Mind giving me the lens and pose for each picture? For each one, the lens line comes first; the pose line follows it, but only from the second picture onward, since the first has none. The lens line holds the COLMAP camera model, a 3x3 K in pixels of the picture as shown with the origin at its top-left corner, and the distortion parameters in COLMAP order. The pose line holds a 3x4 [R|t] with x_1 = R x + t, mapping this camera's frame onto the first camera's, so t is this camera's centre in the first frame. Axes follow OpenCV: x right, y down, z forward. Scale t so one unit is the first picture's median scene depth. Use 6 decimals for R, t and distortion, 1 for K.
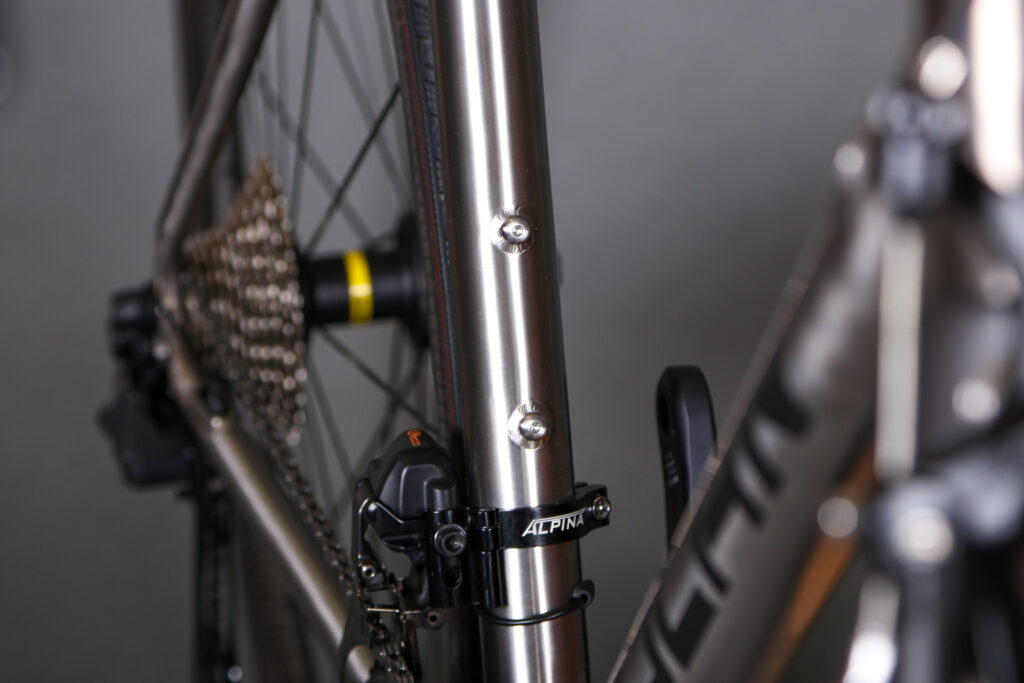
lens RADIAL K [[4462.0, 0, 512.1], [0, 4462.0, 341.6], [0, 0, 1]] dist [-0.375734, 0.000000]
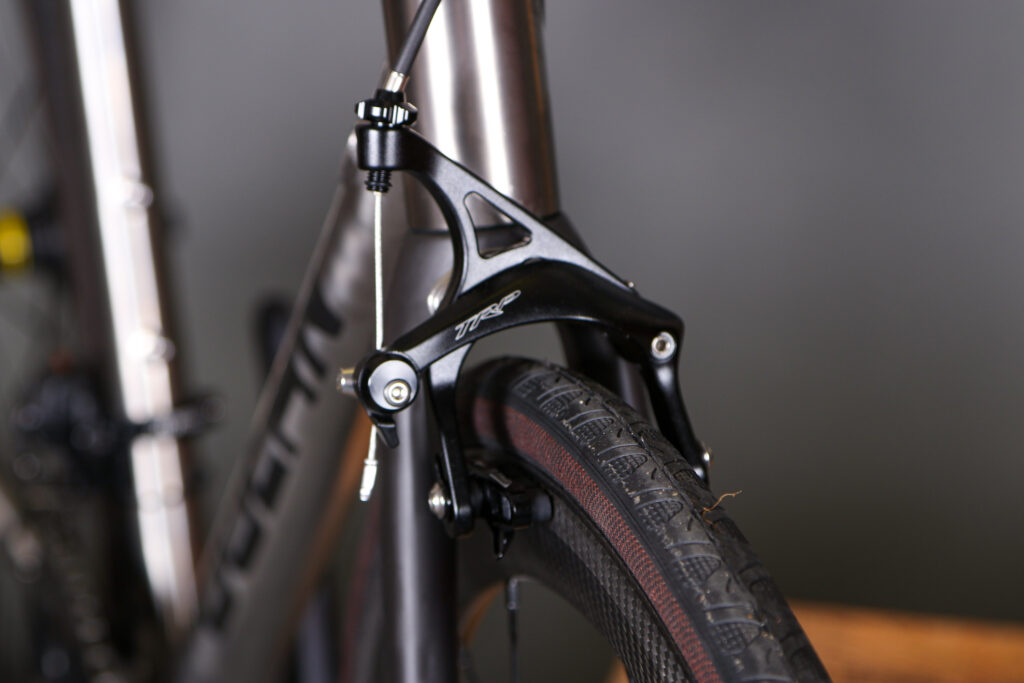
lens RADIAL K [[4675.2, 0, 519.4], [0, 4675.2, 341.6], [0, 0, 1]] dist [1.370366, 0.000000]
pose [[0.995788, -0.054696, 0.073589, 0.011857], [0.053796, 0.998452, 0.014161, 0.004534], [-0.074249, -0.010143, 0.997188, -0.441519]]
